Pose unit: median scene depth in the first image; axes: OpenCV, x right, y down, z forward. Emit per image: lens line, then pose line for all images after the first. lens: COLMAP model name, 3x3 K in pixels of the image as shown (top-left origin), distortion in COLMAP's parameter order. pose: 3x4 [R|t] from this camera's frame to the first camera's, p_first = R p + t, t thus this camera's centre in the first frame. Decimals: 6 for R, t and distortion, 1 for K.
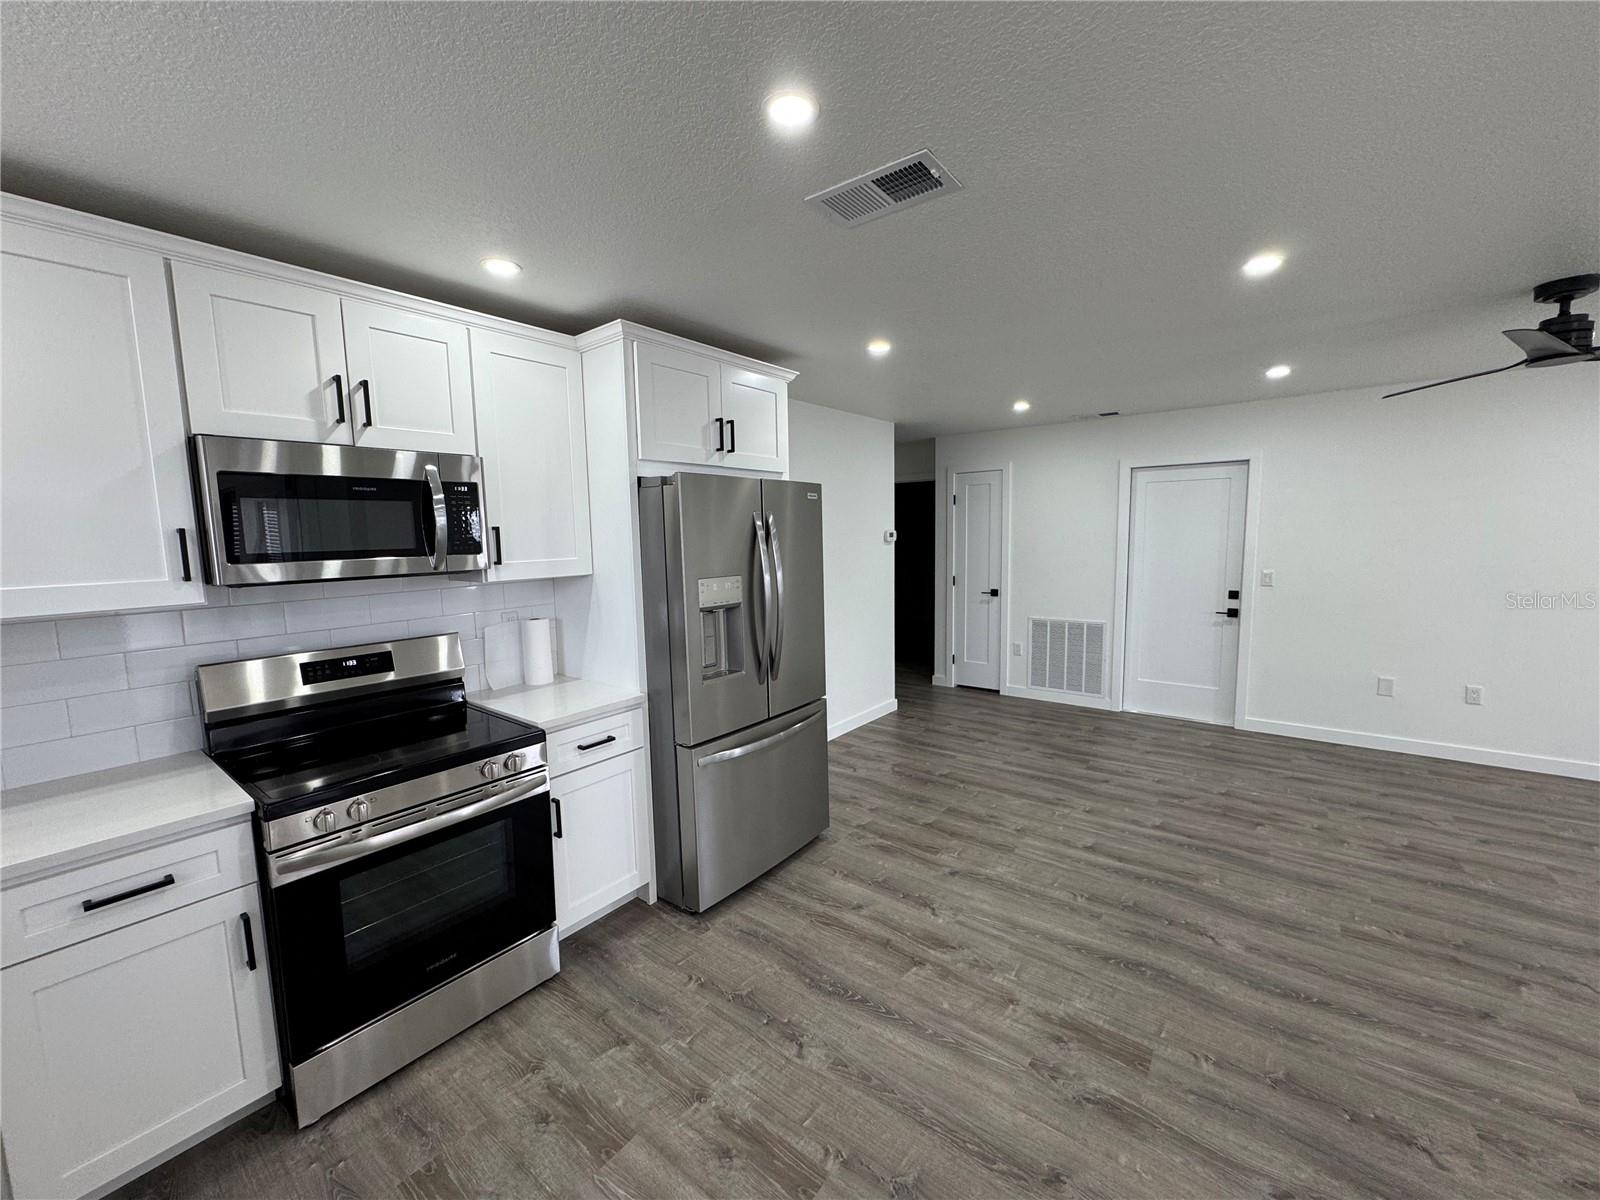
lens RADIAL K [[632.8, 0, 800.0], [0, 632.8, 600.0], [0, 0, 1]] dist [-0.000223, -0.000050]
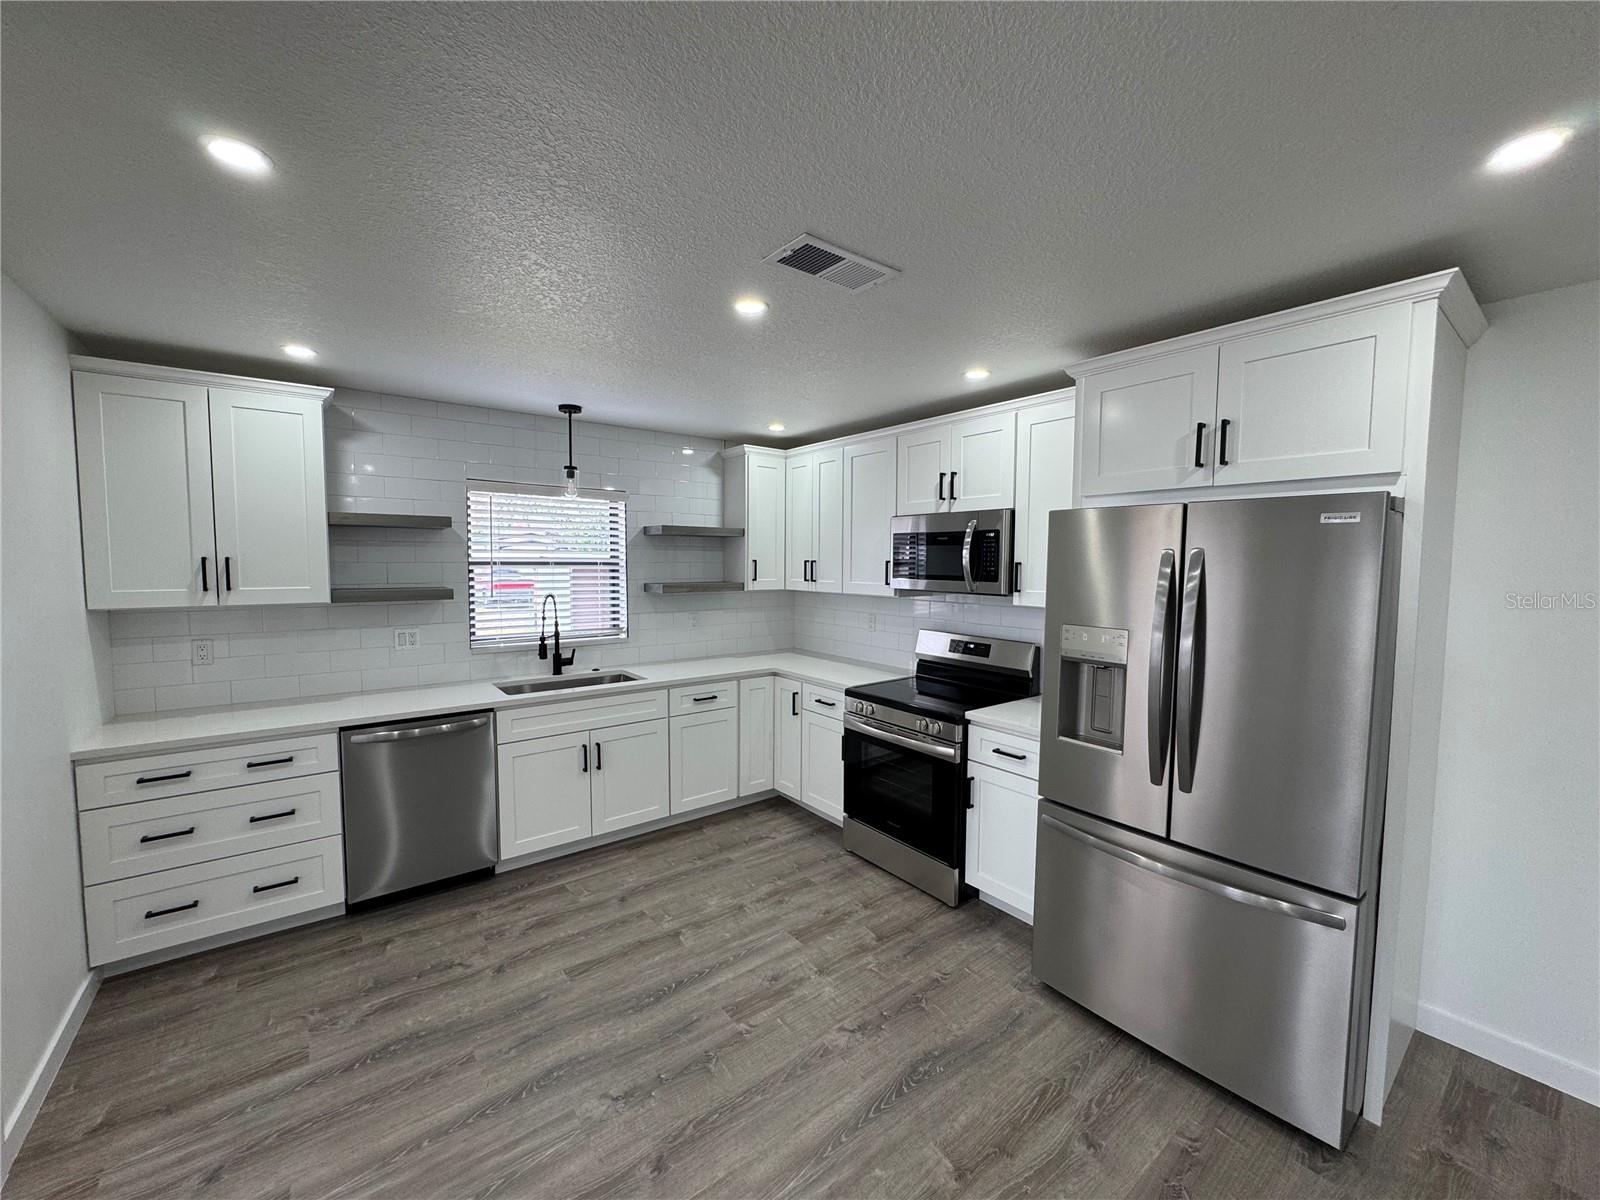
lens RADIAL K [[632.8, 0, 800.0], [0, 632.8, 600.0], [0, 0, 1]] dist [-0.000223, -0.000050]
pose [[-0.248637, 0.084410, -0.964912, 1.043275], [-0.098787, 0.988791, 0.111954, -0.169413], [0.963546, 0.123157, -0.237511, 1.083004]]
